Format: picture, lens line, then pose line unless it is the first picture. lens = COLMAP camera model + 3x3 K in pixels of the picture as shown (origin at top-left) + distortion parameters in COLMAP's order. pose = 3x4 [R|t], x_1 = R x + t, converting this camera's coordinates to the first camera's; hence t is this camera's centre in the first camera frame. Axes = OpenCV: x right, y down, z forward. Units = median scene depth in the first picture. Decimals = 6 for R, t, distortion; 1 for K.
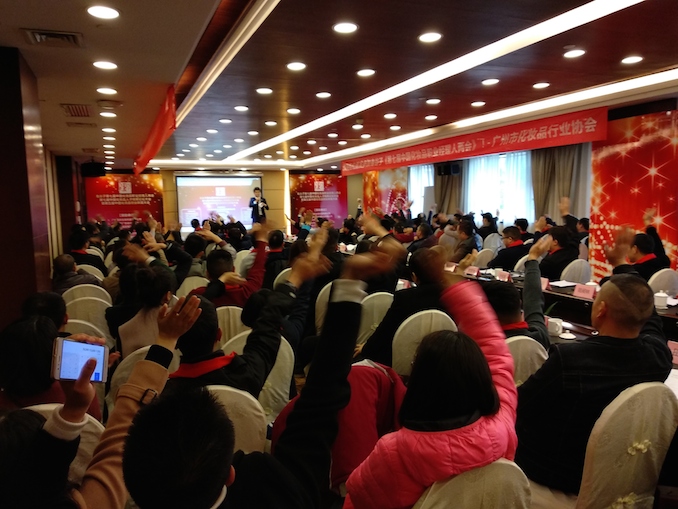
lens RADIAL K [[530.2, 0, 338.4], [0, 530.2, 254.1], [0, 0, 1]] dist [0.039318, -0.051057]
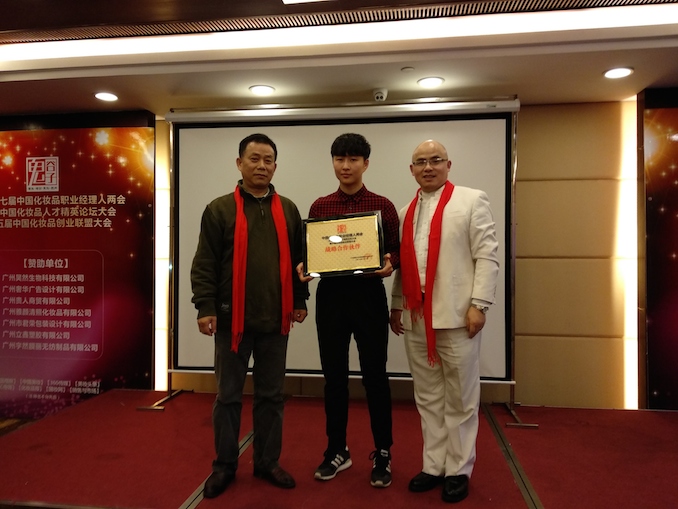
lens RADIAL K [[530.2, 0, 342.4], [0, 530.2, 253.2], [0, 0, 1]] dist [0.039318, -0.051057]
pose [[0.855252, 0.019828, -0.517833, -0.130334], [-0.068766, 0.994773, -0.075485, -0.094657], [0.513630, 0.100168, 0.852145, 1.160540]]
